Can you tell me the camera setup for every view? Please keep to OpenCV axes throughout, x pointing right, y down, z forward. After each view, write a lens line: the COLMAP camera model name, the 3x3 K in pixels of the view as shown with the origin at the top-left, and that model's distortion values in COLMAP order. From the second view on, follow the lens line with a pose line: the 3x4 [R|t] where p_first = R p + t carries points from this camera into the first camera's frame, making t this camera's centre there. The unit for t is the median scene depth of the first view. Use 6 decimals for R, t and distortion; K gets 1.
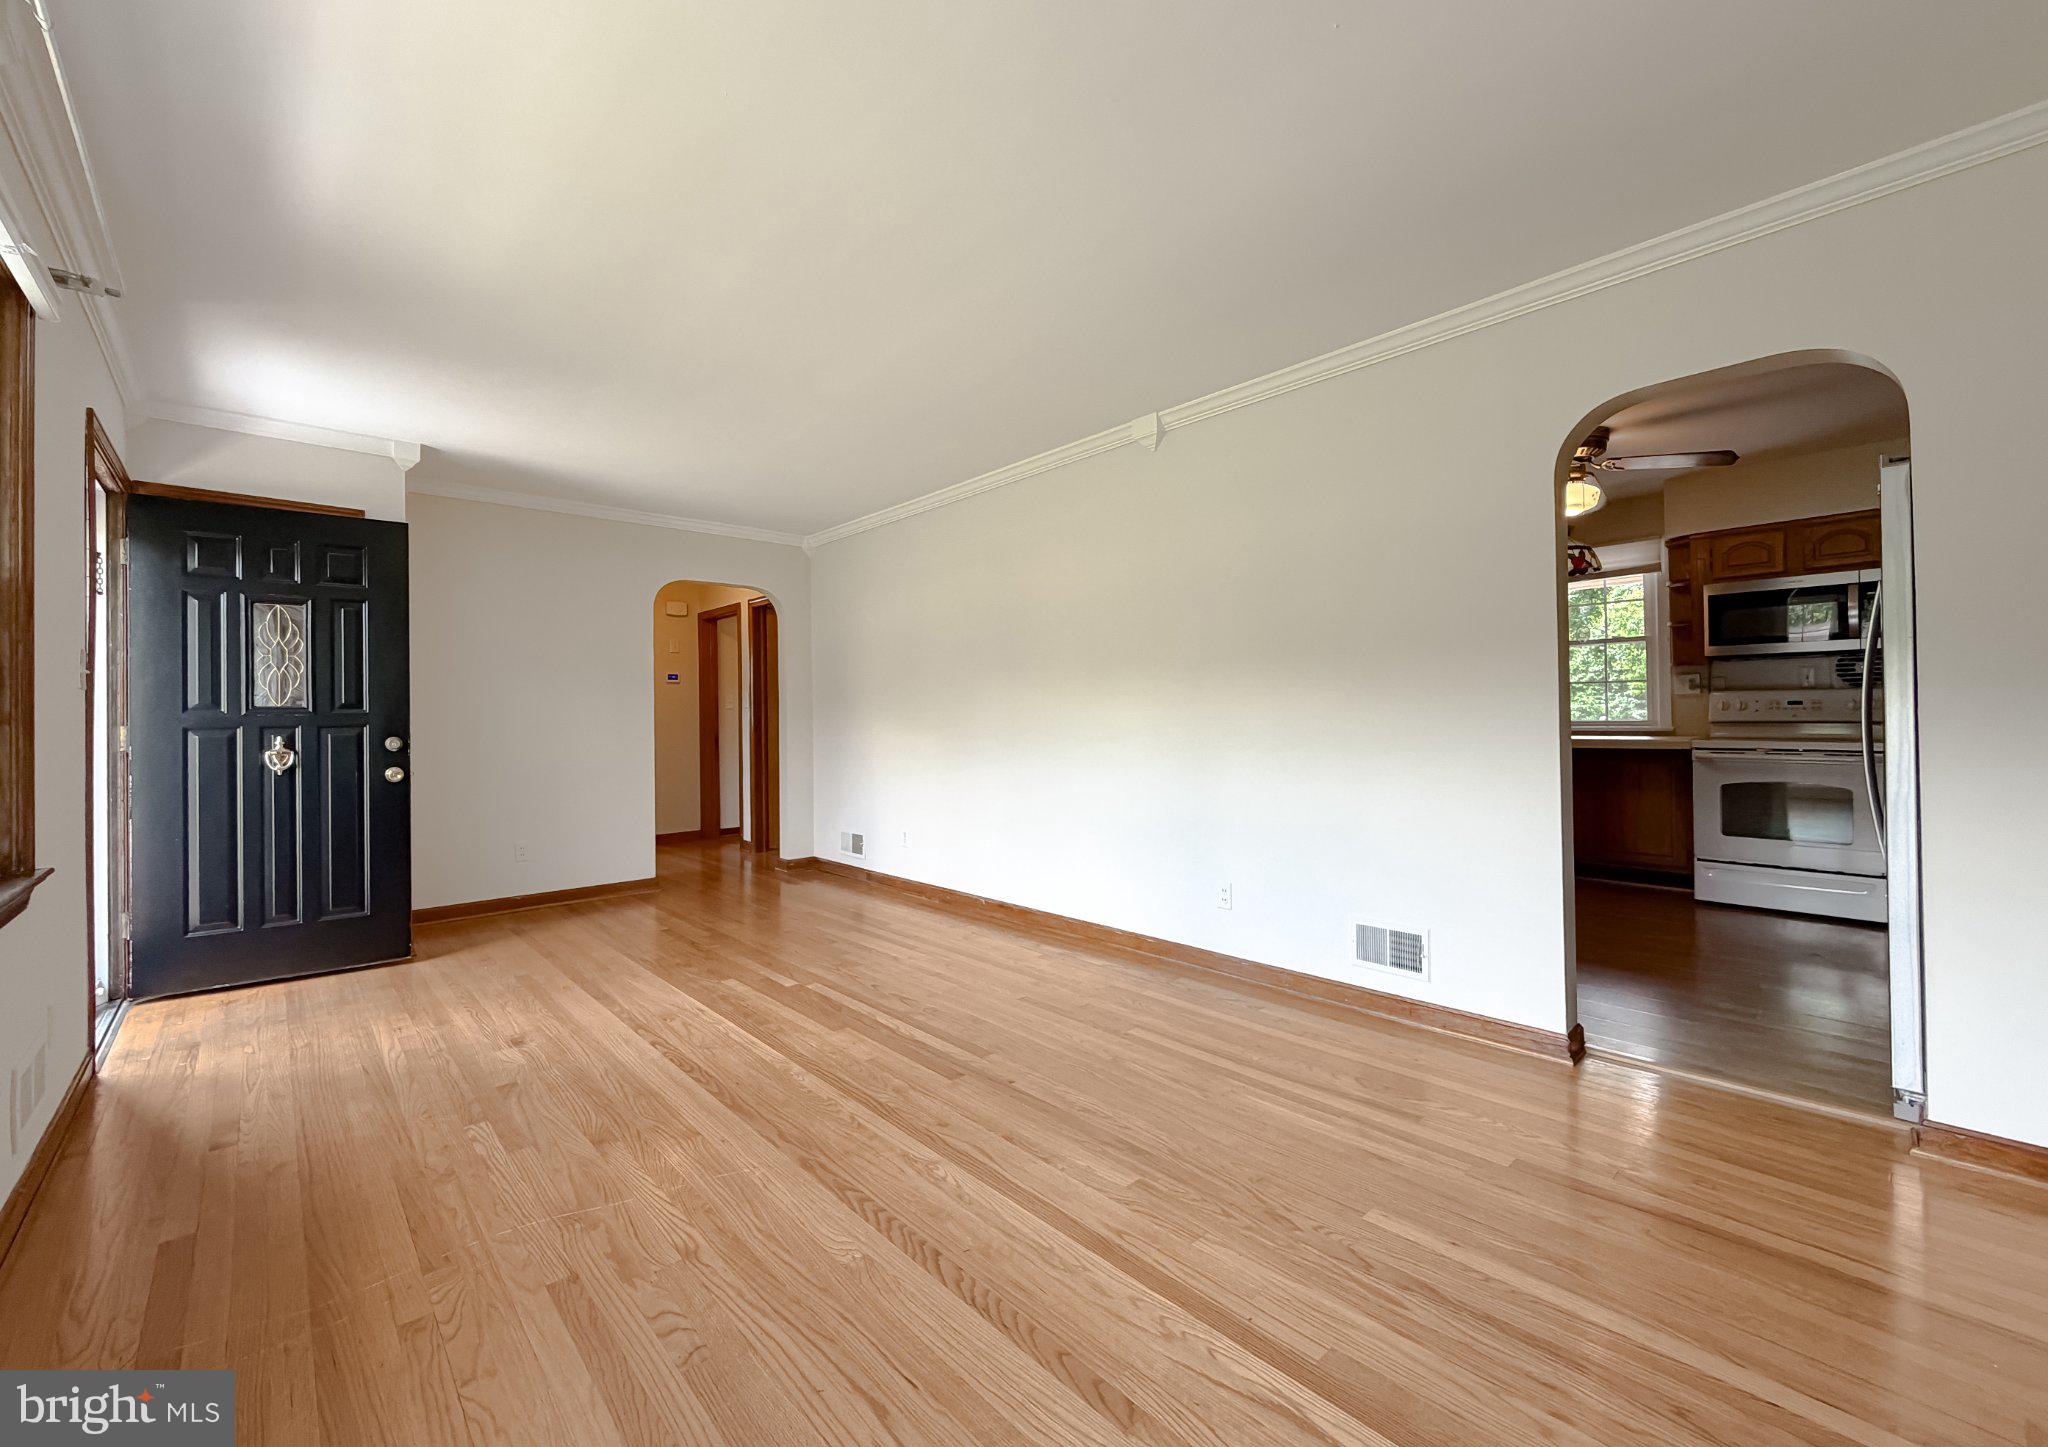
lens RADIAL K [[835.3, 0, 1032.2], [0, 835.3, 710.8], [0, 0, 1]] dist [-0.000169, -0.000031]
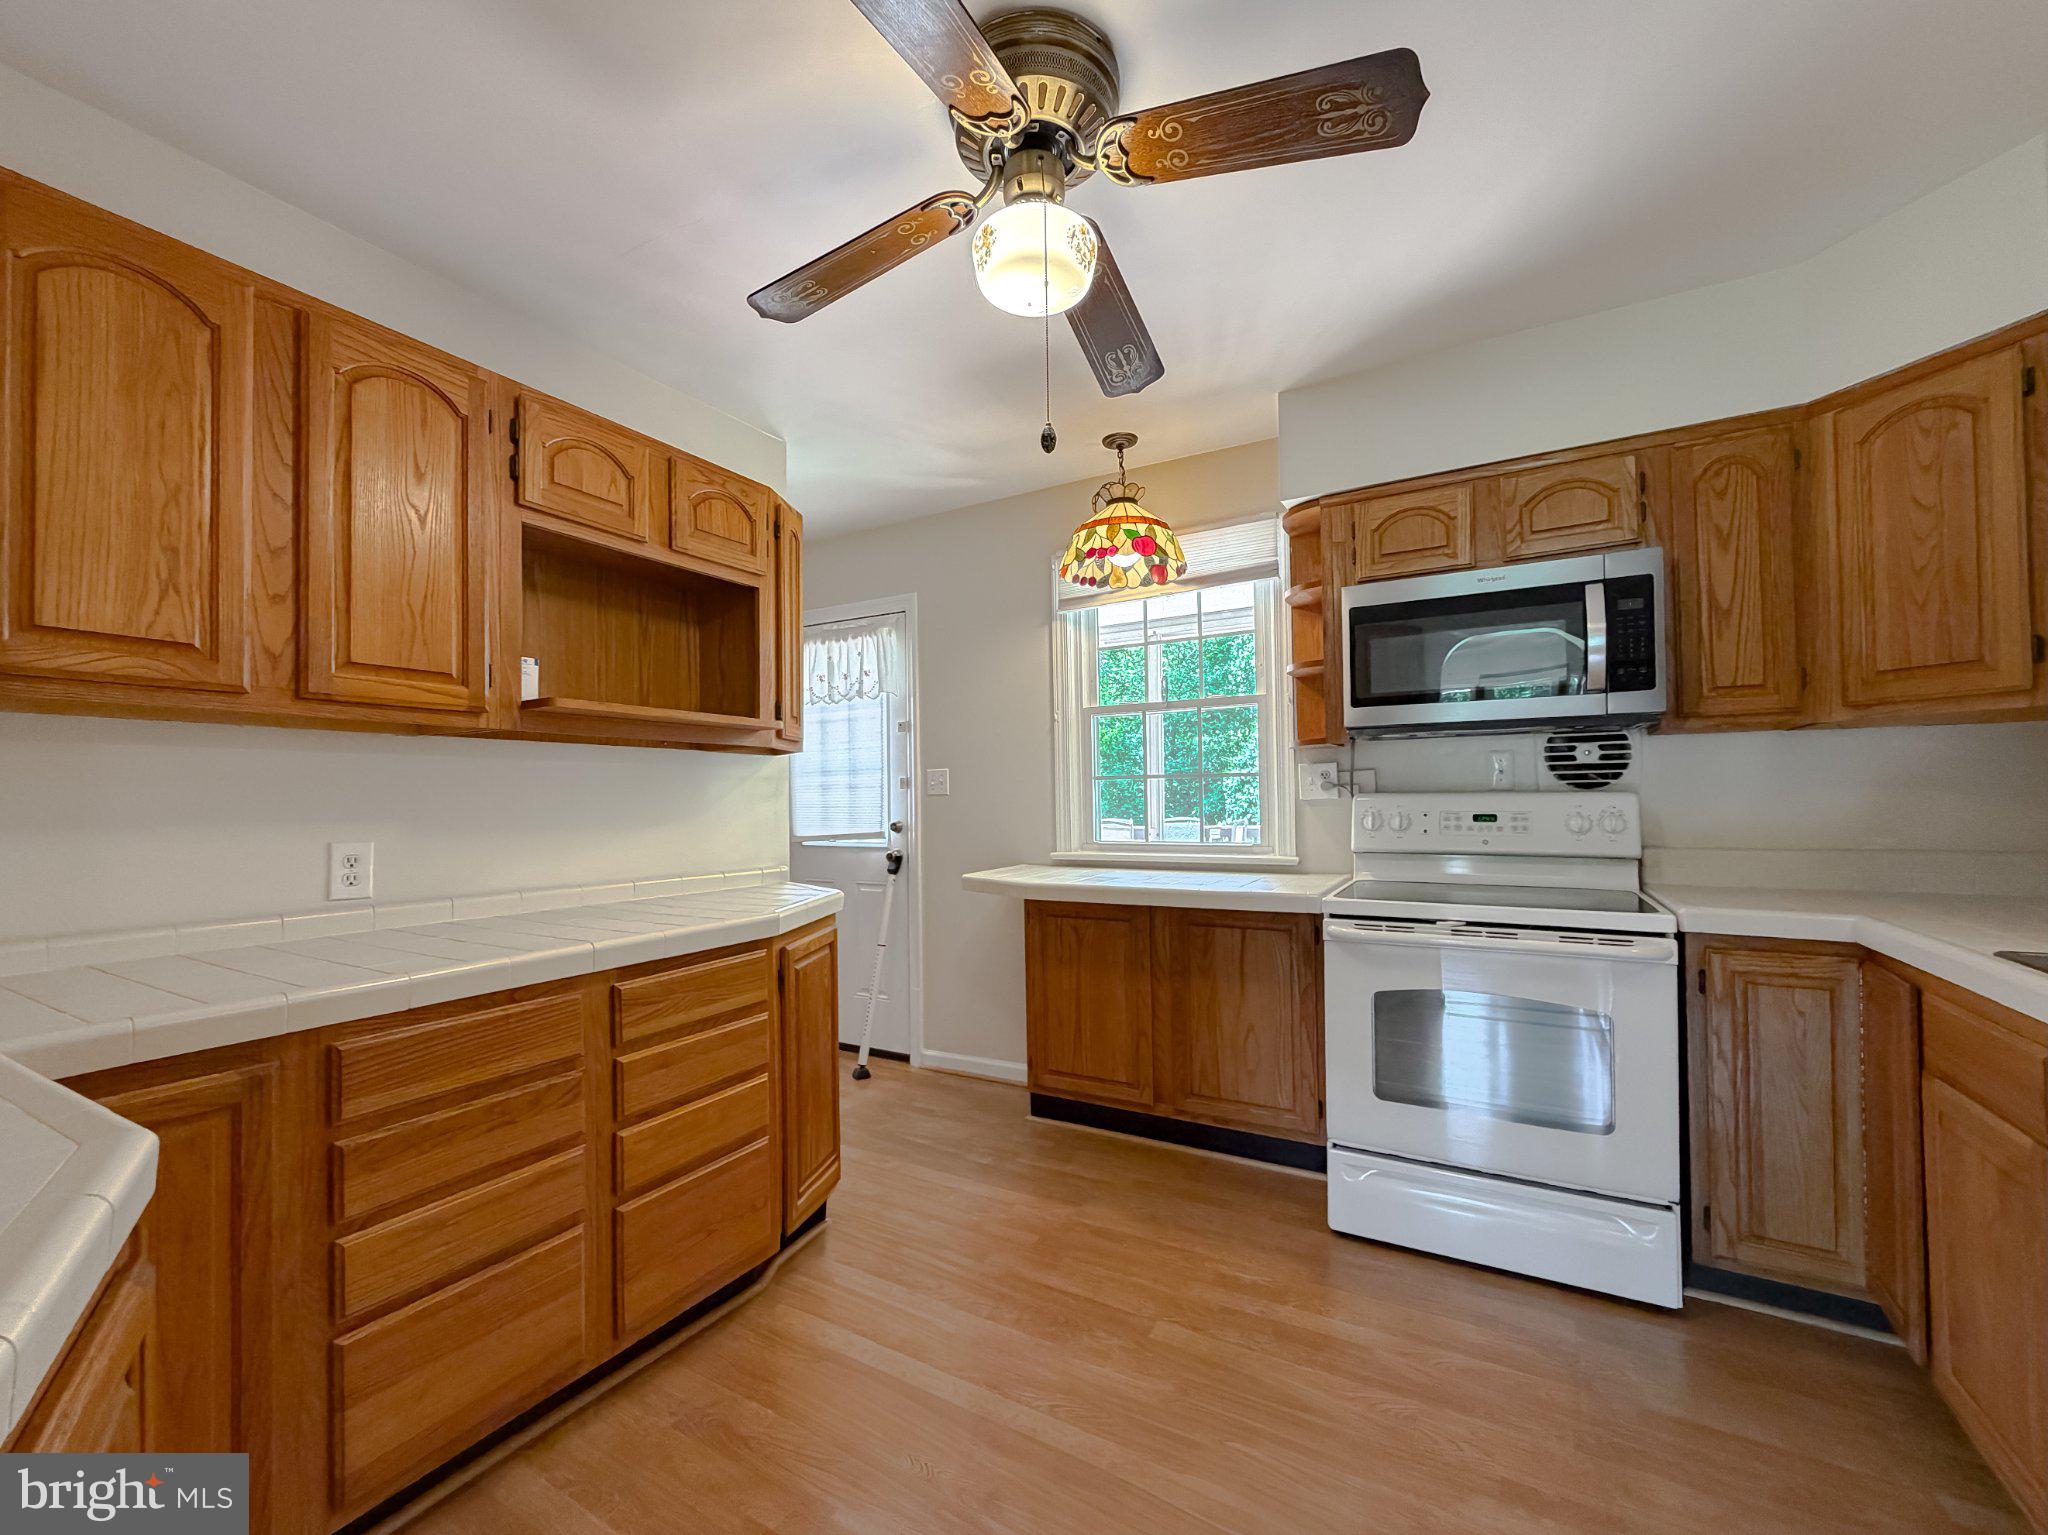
lens RADIAL K [[823.7, 0, 1033.2], [0, 823.7, 779.6], [0, 0, 1]] dist [-0.002338, -0.000051]
pose [[0.951220, 0.013761, 0.308205, 0.464886], [-0.006191, 0.999655, -0.025527, -0.018717], [-0.308450, 0.022373, 0.950977, 0.574670]]
